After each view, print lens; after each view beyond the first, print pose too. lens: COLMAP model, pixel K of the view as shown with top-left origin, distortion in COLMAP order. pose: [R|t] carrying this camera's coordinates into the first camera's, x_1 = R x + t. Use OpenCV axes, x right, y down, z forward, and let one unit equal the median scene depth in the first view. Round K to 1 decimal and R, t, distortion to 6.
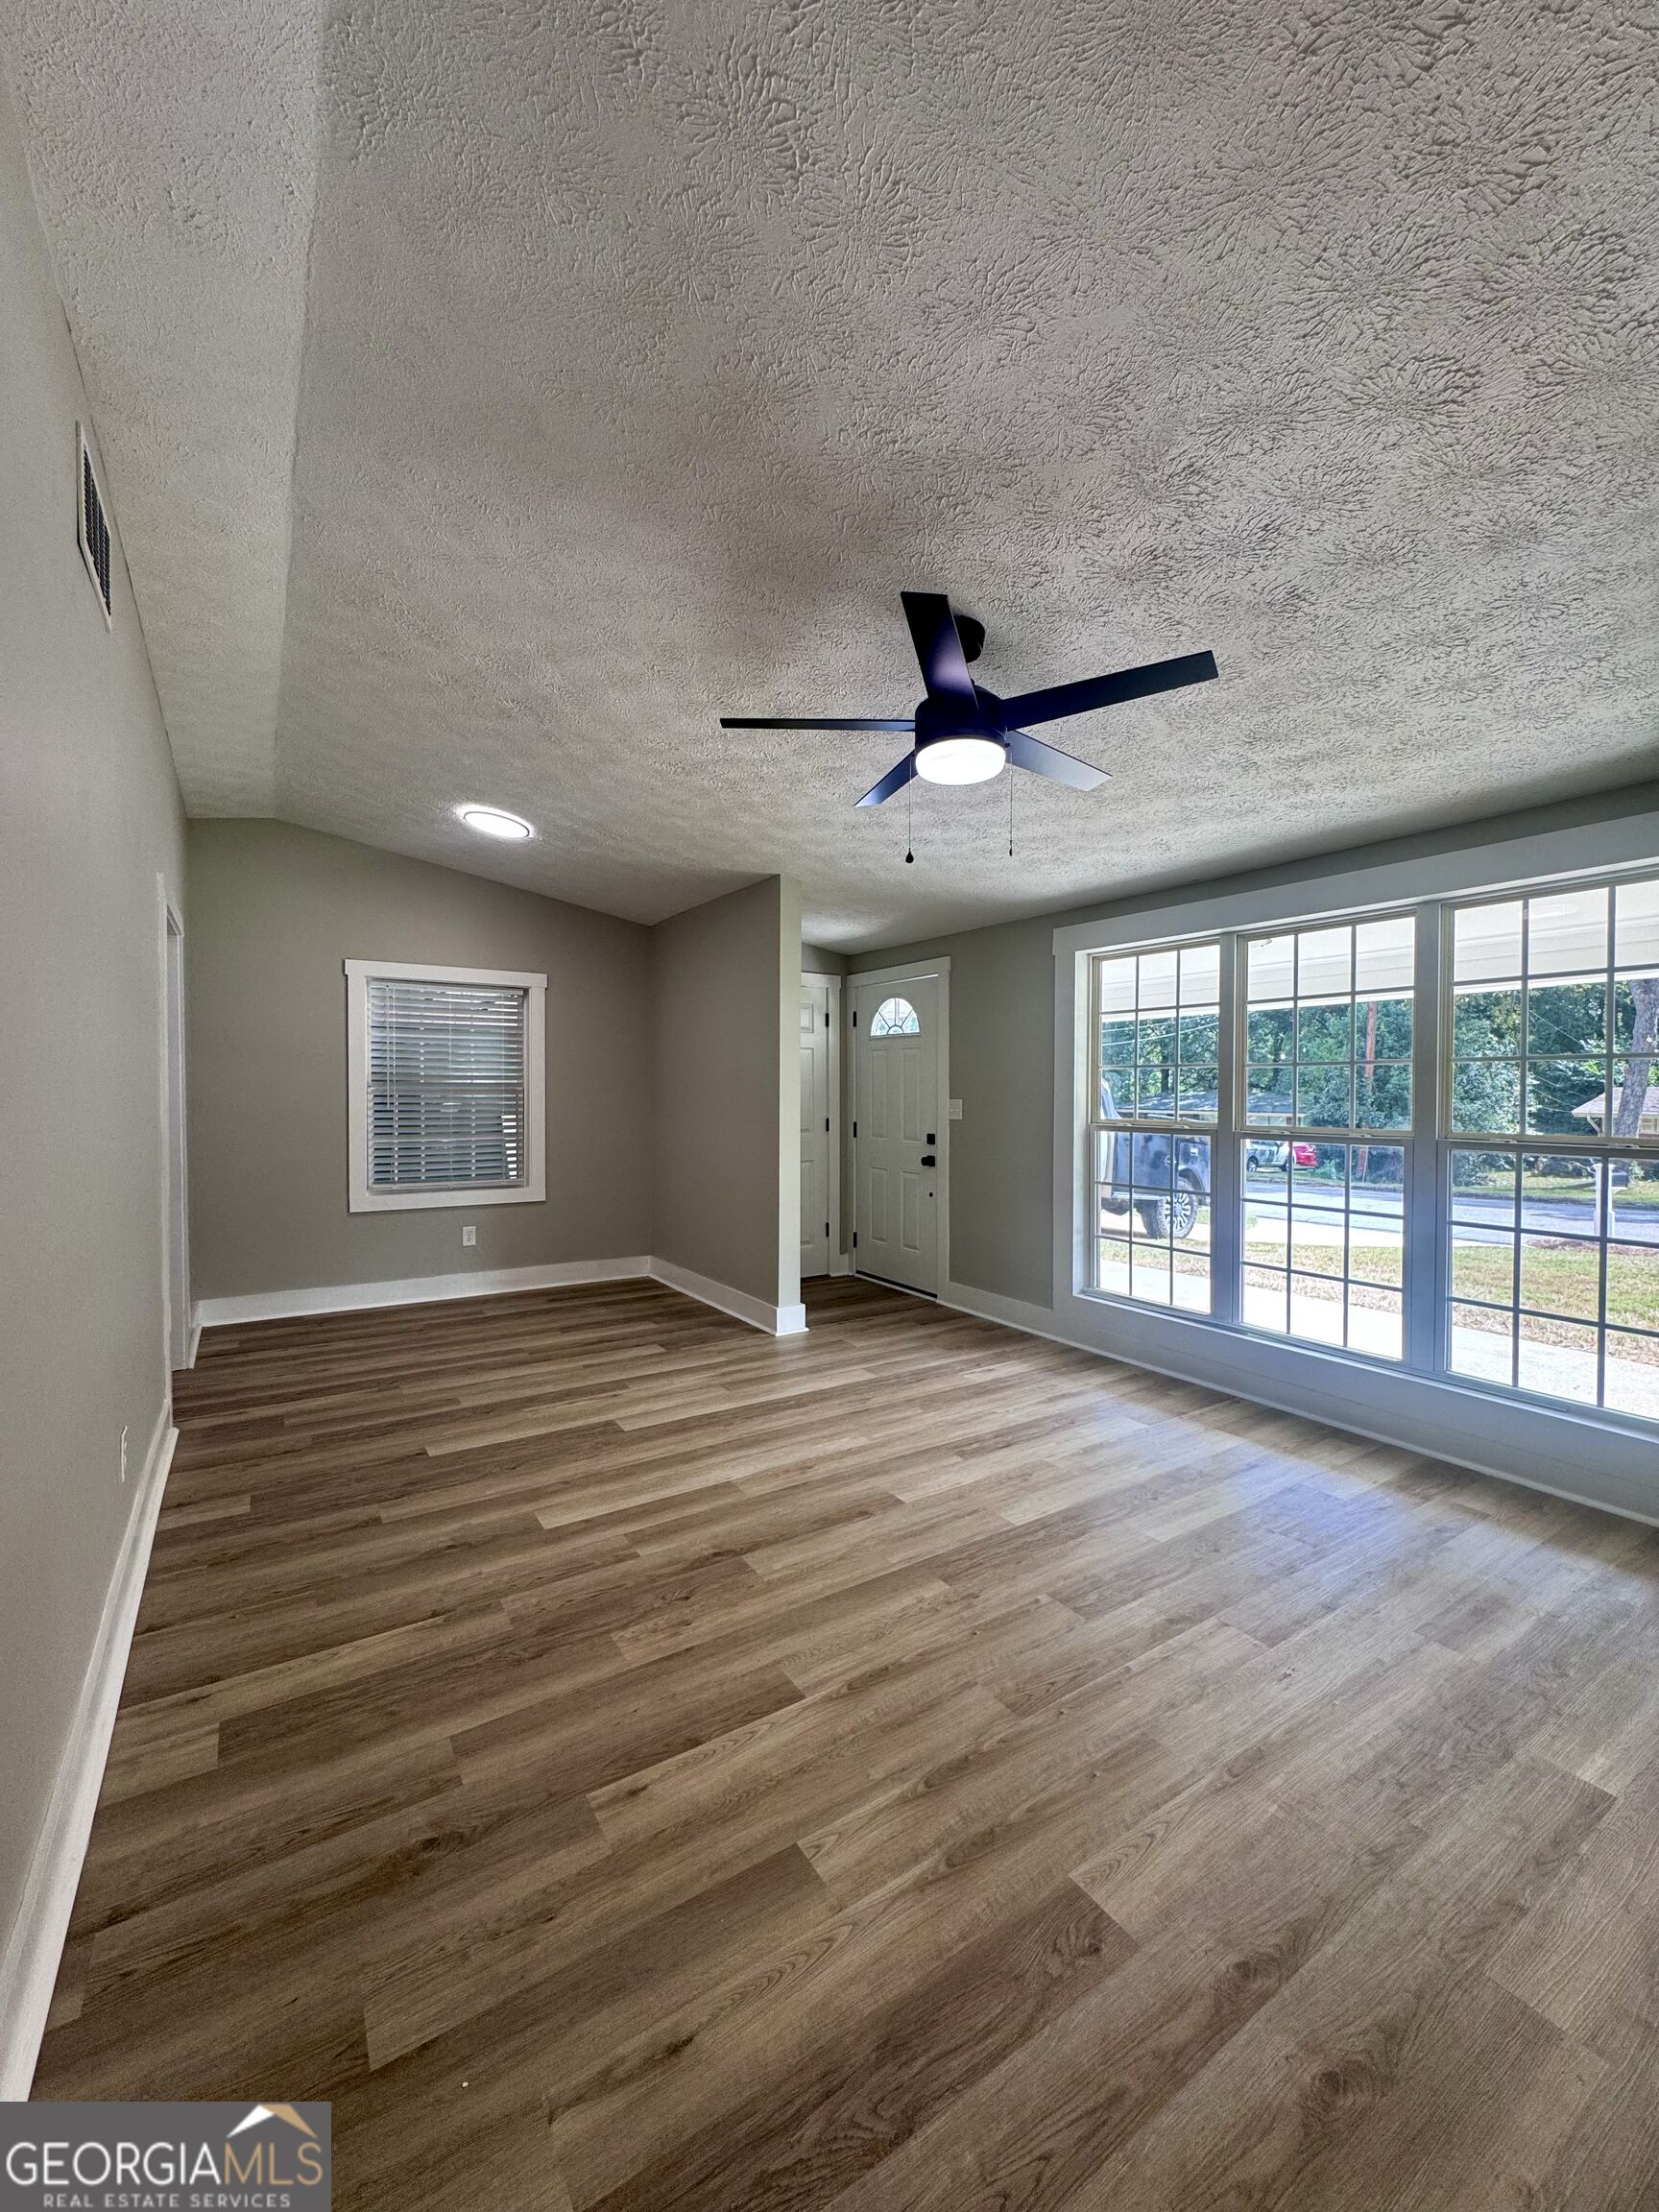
lens RADIAL K [[883.2, 0, 831.2], [0, 883.2, 1107.8], [0, 0, 1]] dist [-0.001756, -0.000141]
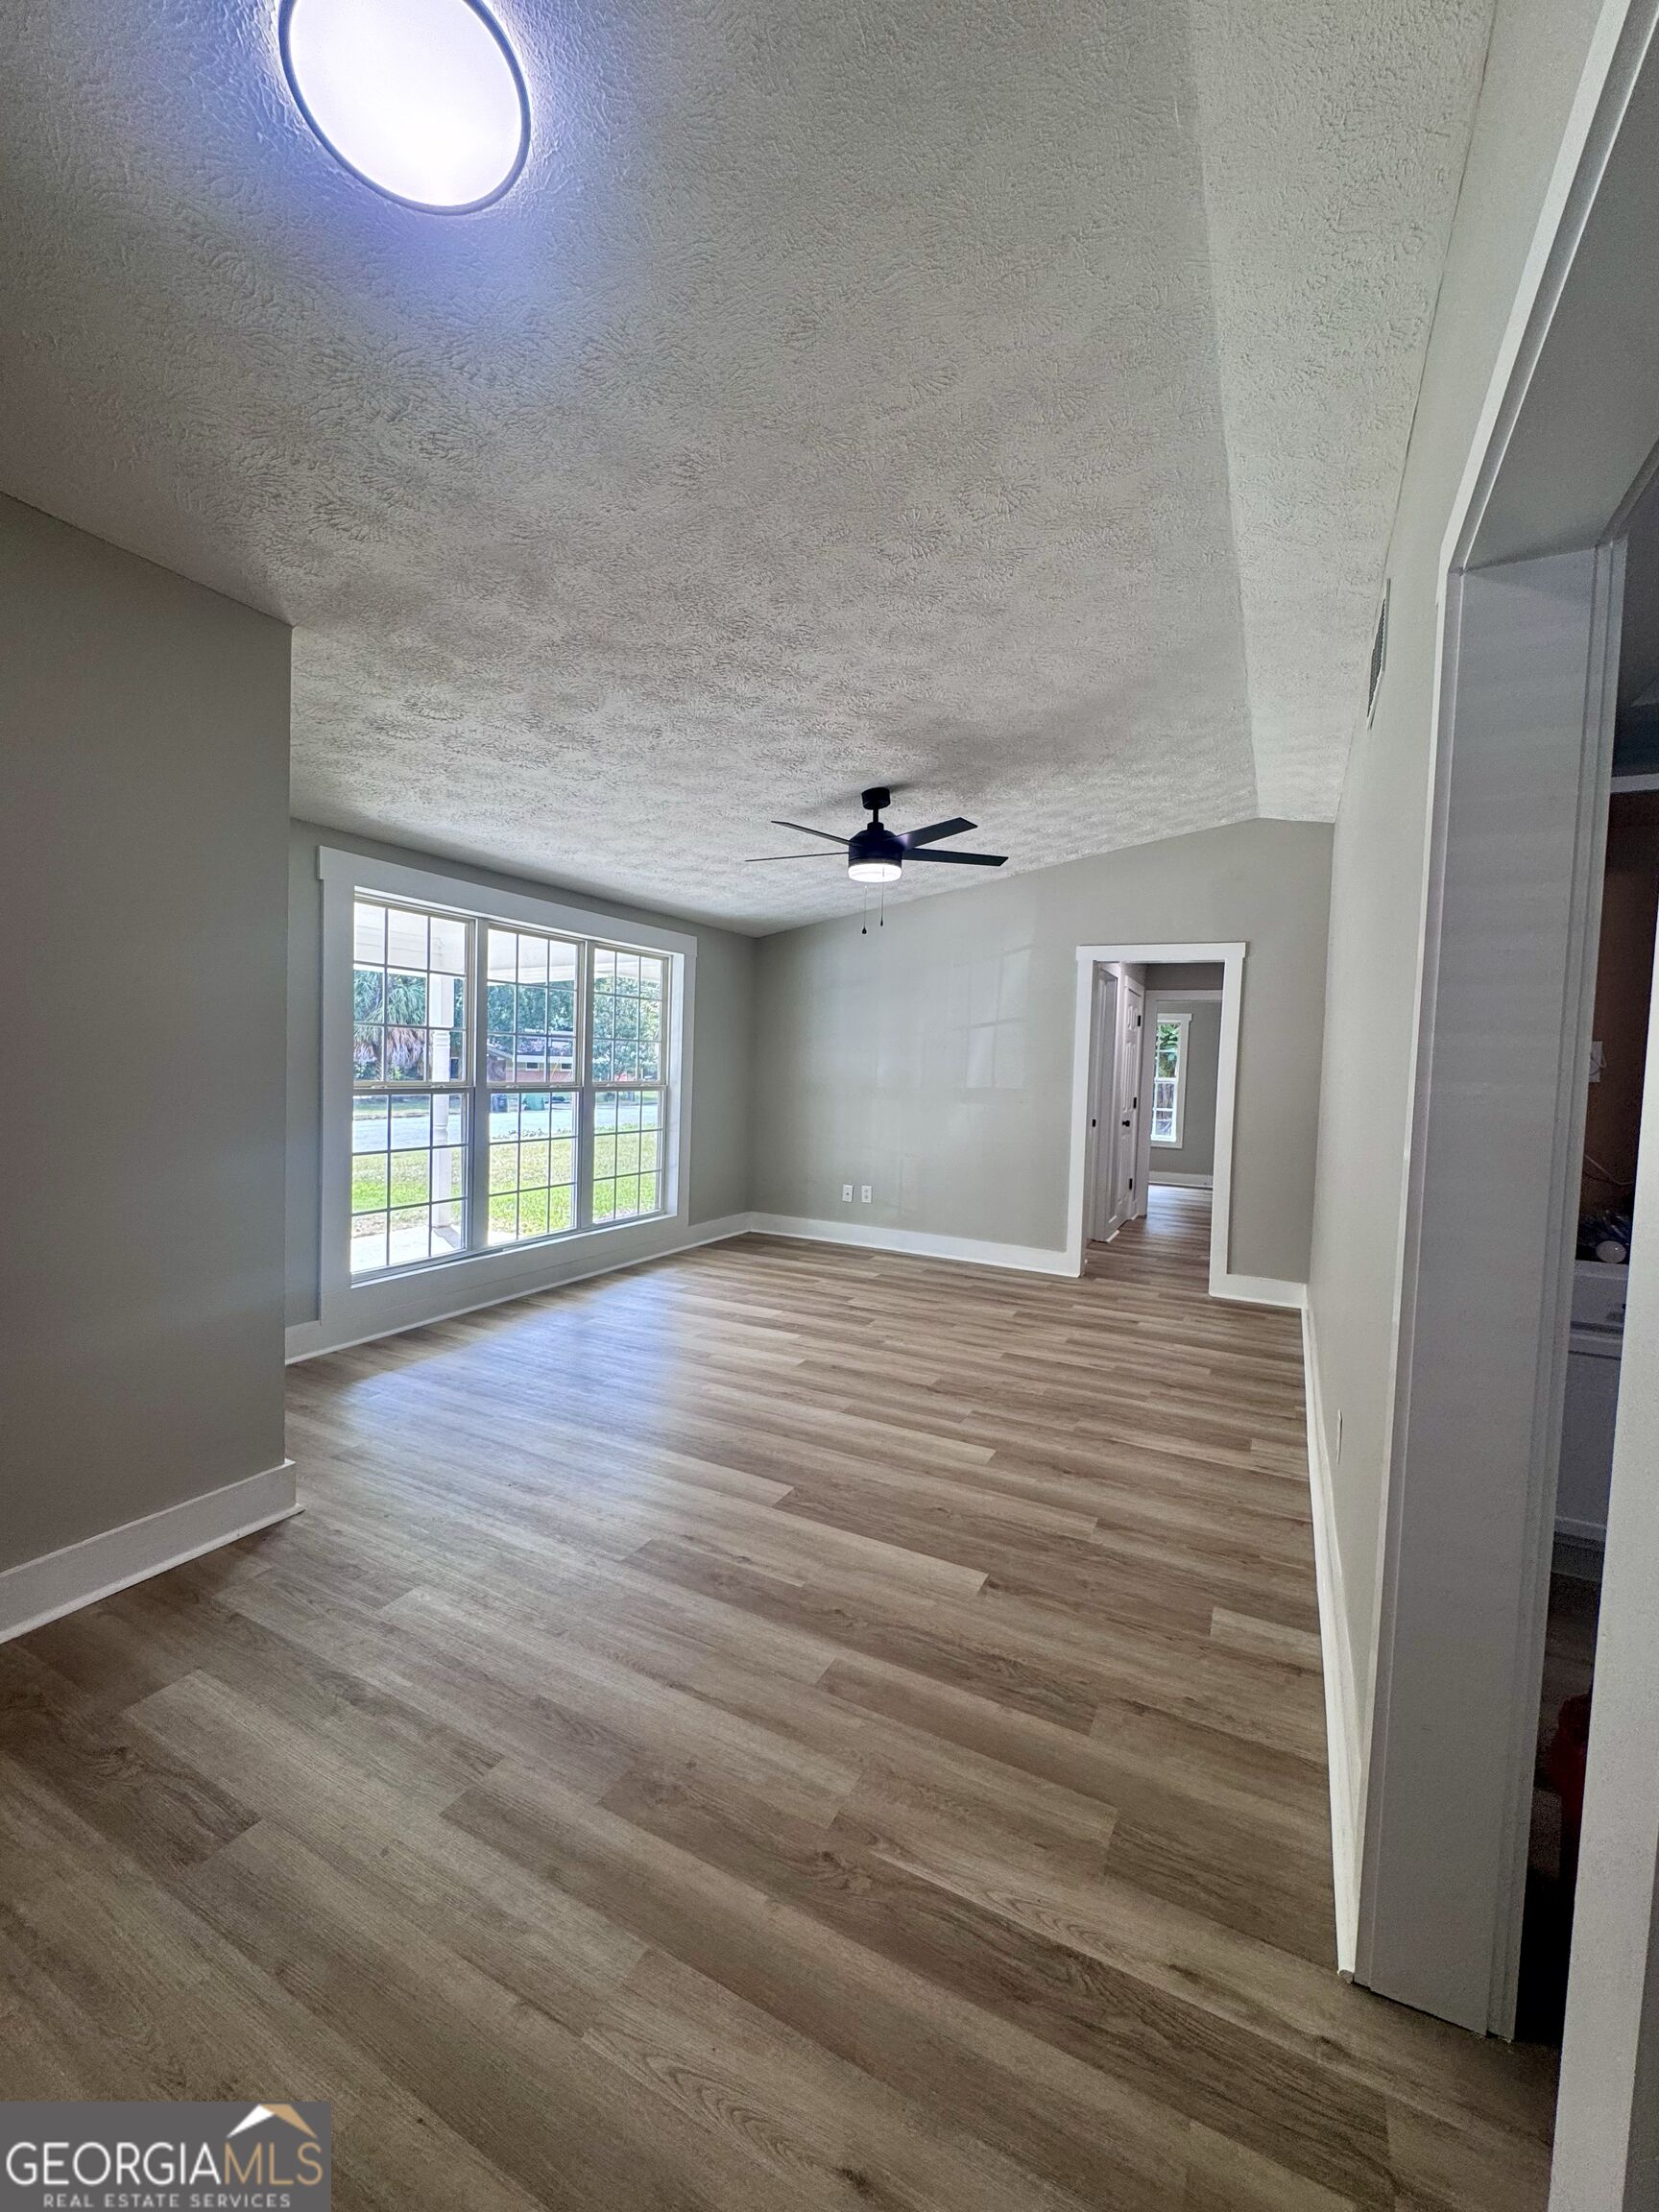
lens RADIAL K [[883.2, 0, 831.2], [0, 883.2, 1107.8], [0, 0, 1]] dist [-0.001756, -0.000141]
pose [[-0.494089, -0.063346, 0.867101, -1.016736], [-0.017311, 0.997861, 0.063034, -0.037279], [-0.869239, 0.016134, -0.494129, 1.490696]]
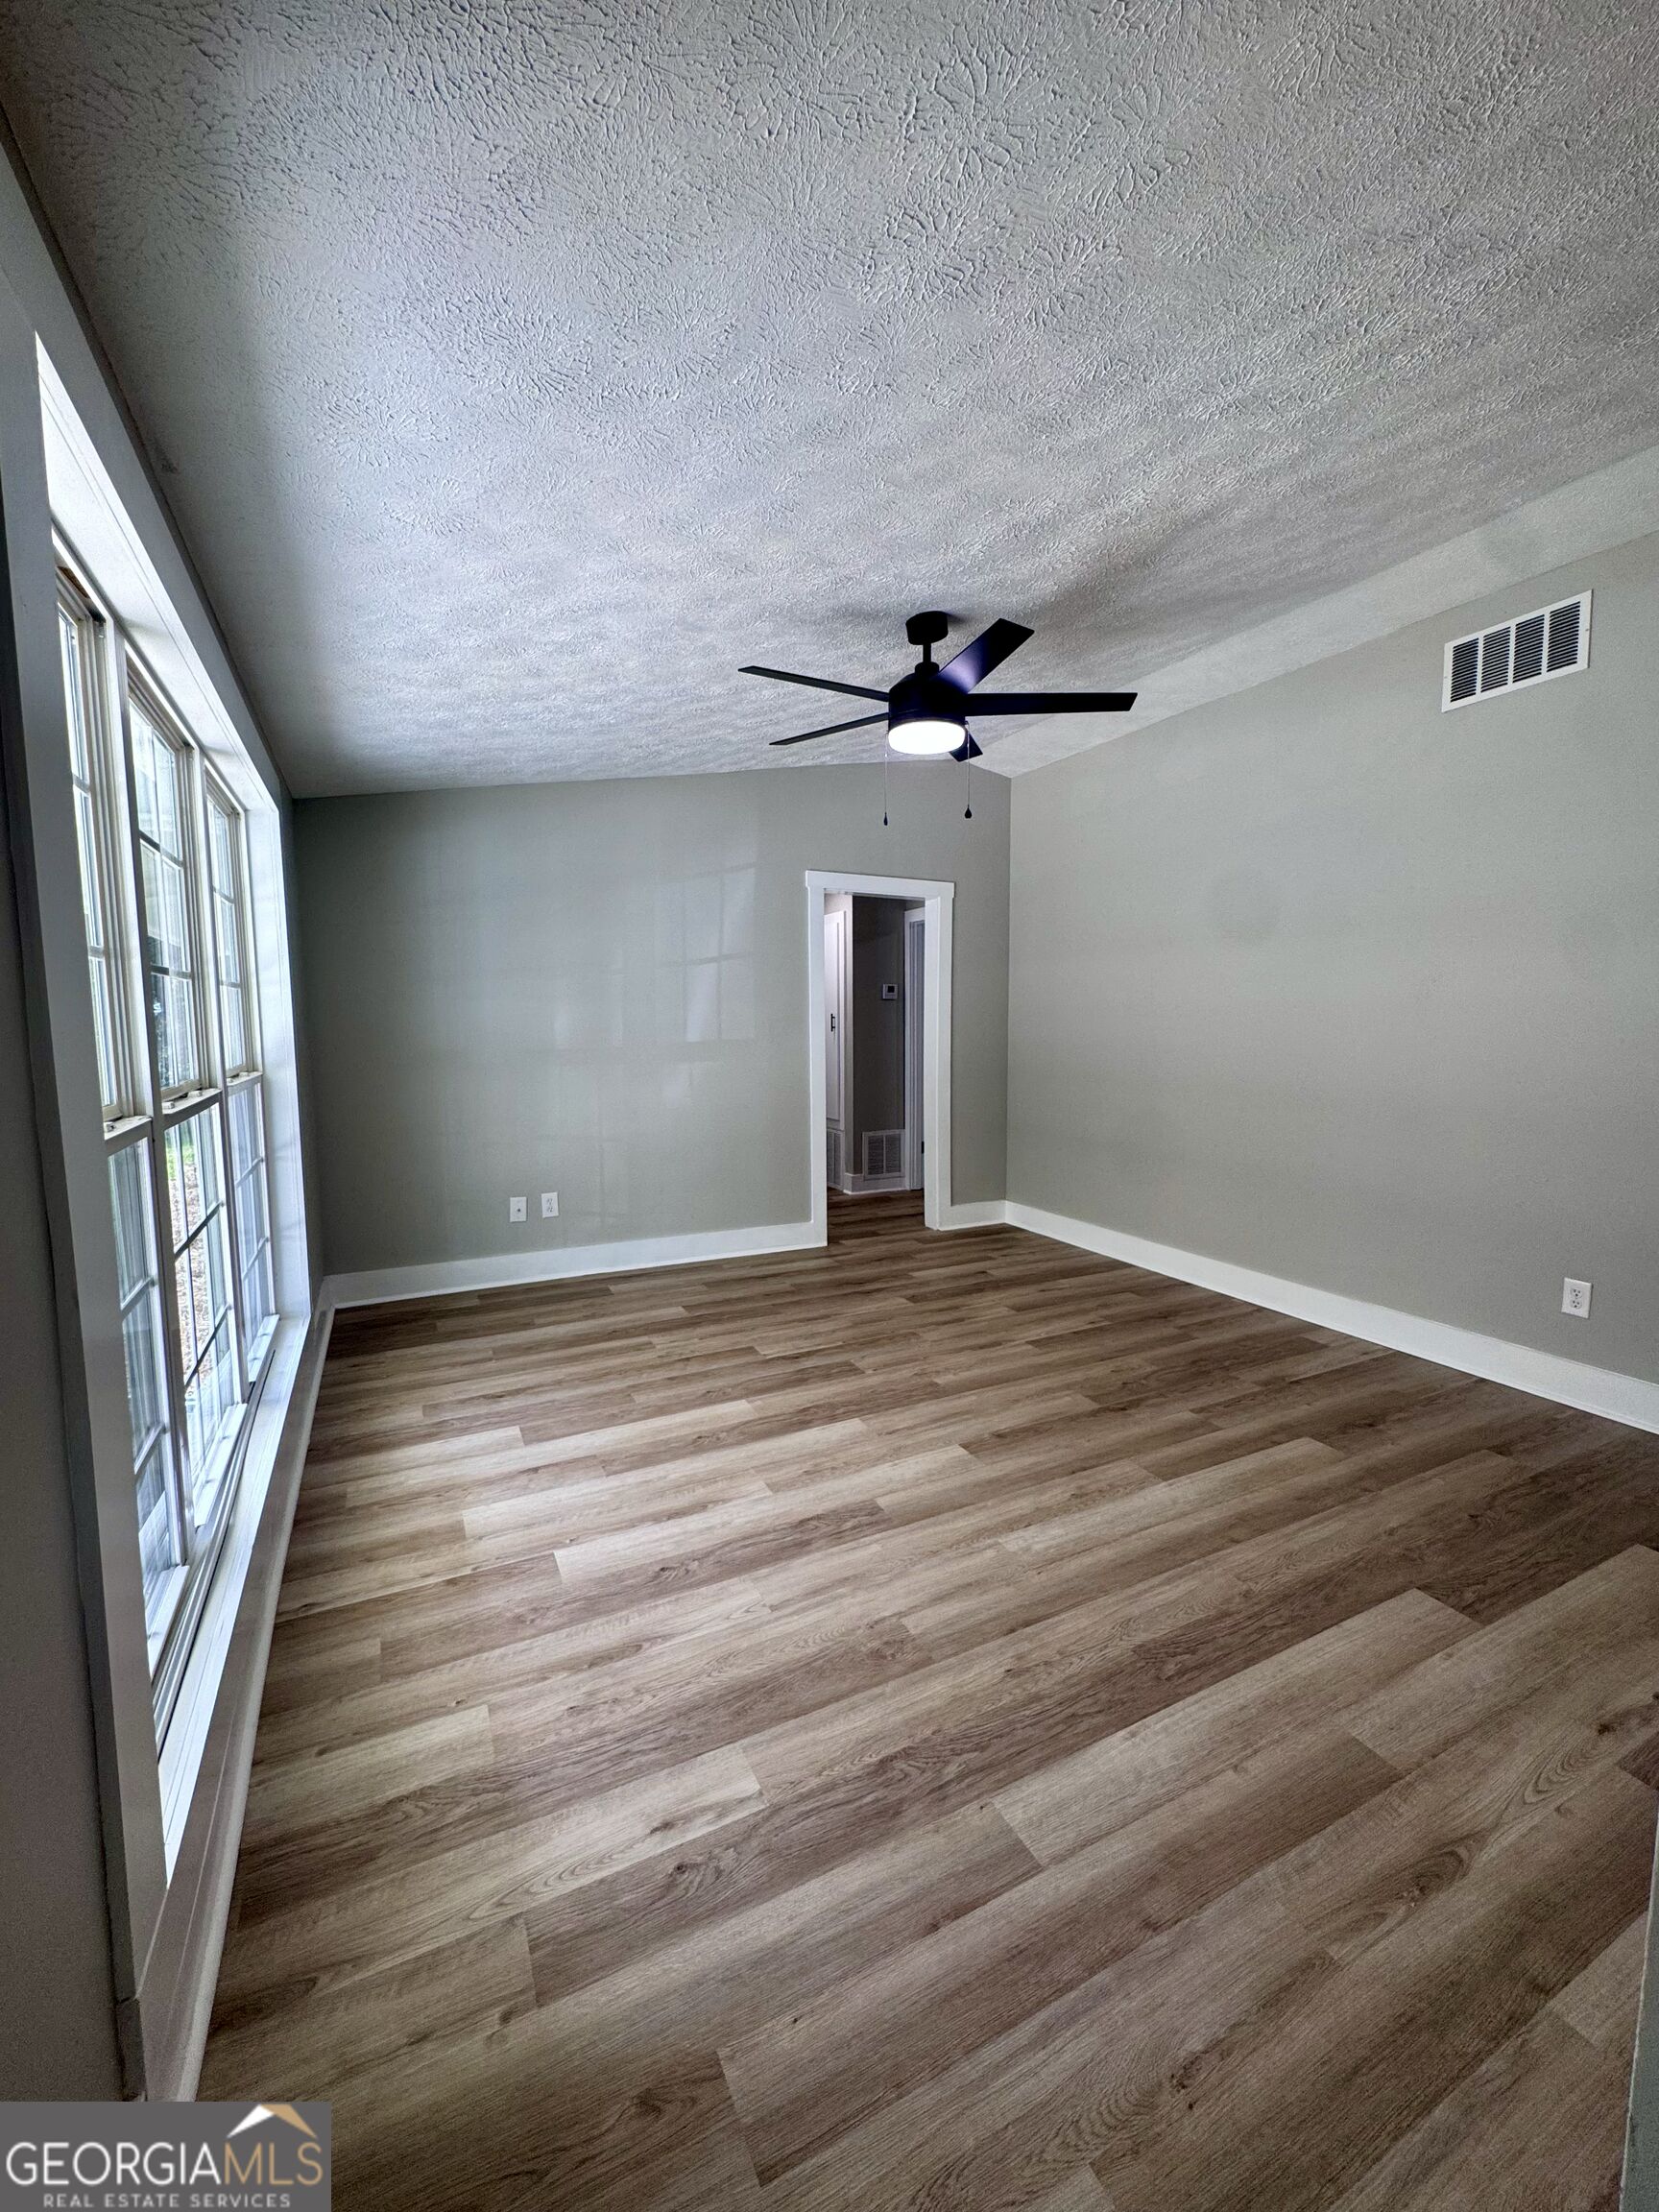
lens RADIAL K [[883.2, 0, 831.2], [0, 883.2, 1107.8], [0, 0, 1]] dist [-0.001756, -0.000141]
pose [[-0.993540, -0.009977, 0.113043, 0.105147], [0.003681, 0.992770, 0.119974, -0.033380], [-0.113422, 0.119615, -0.986320, 1.740671]]
